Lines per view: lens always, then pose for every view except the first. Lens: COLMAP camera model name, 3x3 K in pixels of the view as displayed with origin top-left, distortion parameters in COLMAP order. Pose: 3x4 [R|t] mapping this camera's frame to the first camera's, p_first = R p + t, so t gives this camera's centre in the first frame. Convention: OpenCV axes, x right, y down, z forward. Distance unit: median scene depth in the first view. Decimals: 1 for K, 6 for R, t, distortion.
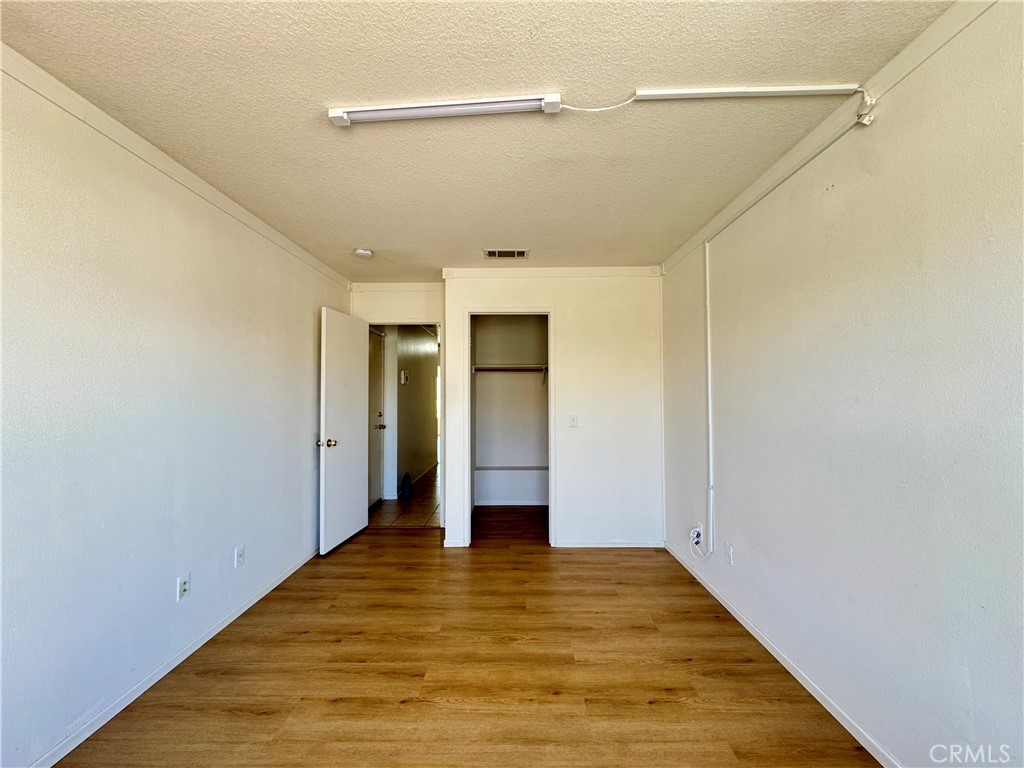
lens RADIAL K [[408.8, 0, 511.1], [0, 408.8, 383.7], [0, 0, 1]] dist [-0.002304, 0.000009]
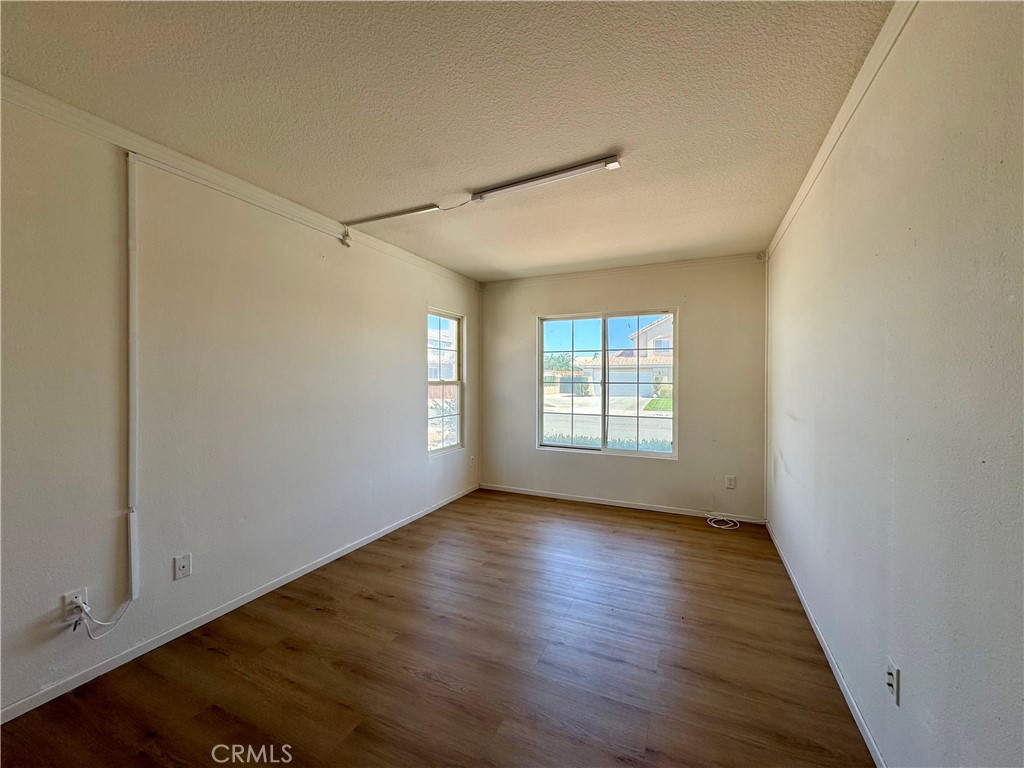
lens RADIAL K [[408.8, 0, 511.1], [0, 408.8, 383.7], [0, 0, 1]] dist [-0.002304, 0.000009]
pose [[-0.911945, -0.006167, 0.410266, -0.575657], [-0.015567, 0.999687, -0.019574, 0.061259], [-0.410017, -0.024237, -0.911756, 2.022684]]
